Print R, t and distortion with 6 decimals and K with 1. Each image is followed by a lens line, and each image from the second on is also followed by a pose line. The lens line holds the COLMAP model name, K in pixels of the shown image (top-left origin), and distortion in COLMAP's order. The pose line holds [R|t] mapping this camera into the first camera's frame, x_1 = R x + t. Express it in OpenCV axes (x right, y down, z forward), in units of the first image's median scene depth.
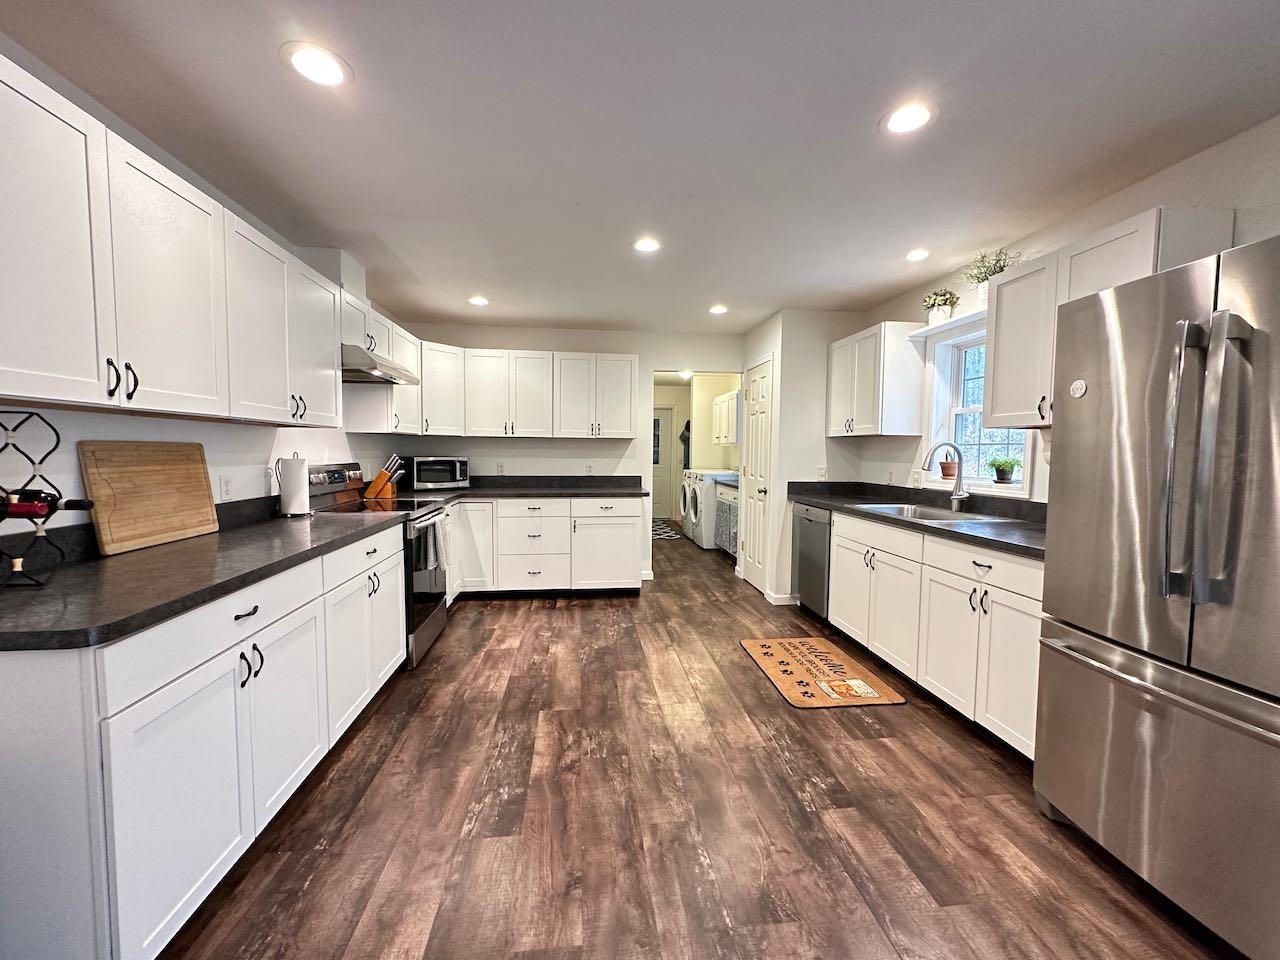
lens RADIAL K [[510.2, 0, 640.0], [0, 510.2, 480.0], [0, 0, 1]] dist [-0.002407, 0.000553]
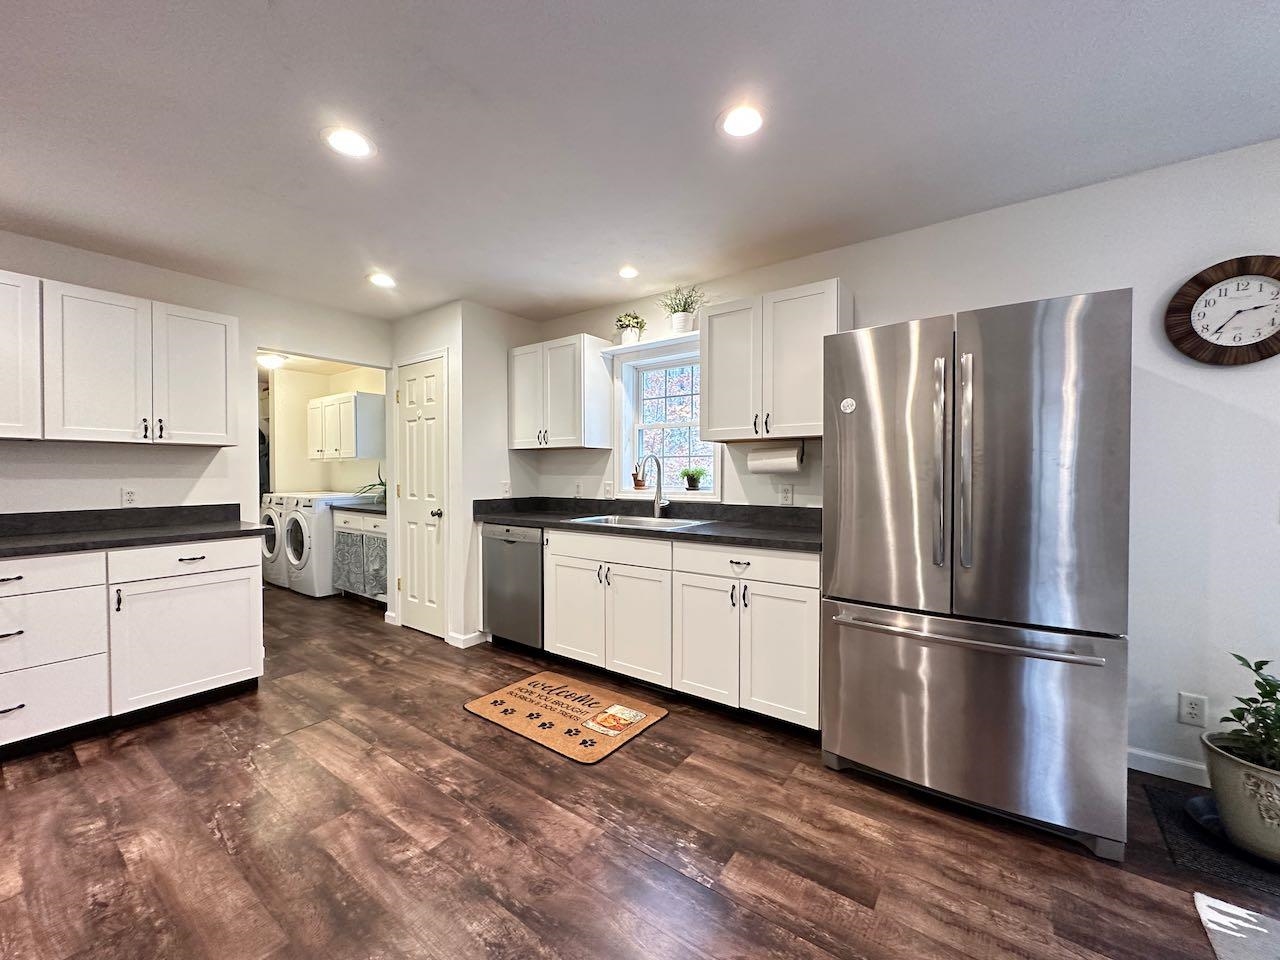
lens RADIAL K [[510.2, 0, 640.0], [0, 510.2, 480.0], [0, 0, 1]] dist [-0.002407, 0.000553]
pose [[0.681906, -0.021487, 0.731124, -0.190964], [0.049729, 0.998617, -0.017033, -0.002721], [-0.729747, 0.047973, 0.682032, 0.272782]]
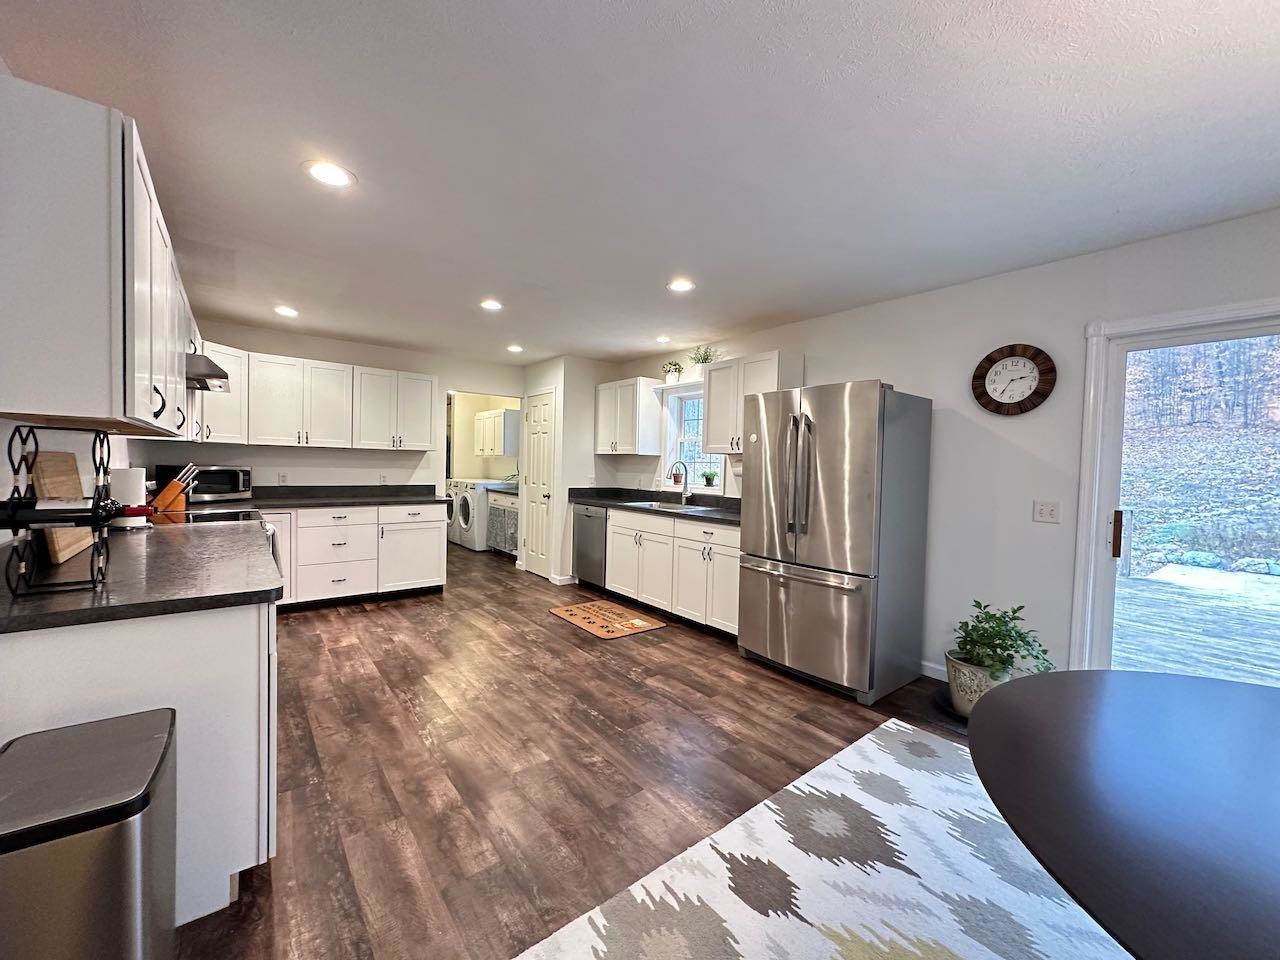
lens RADIAL K [[510.2, 0, 640.0], [0, 510.2, 480.0], [0, 0, 1]] dist [-0.002407, 0.000553]
pose [[0.851739, -0.004600, 0.523946, -0.303417], [0.014119, 0.999800, -0.014175, 0.004992], [-0.523776, 0.019472, 0.851634, -0.252683]]
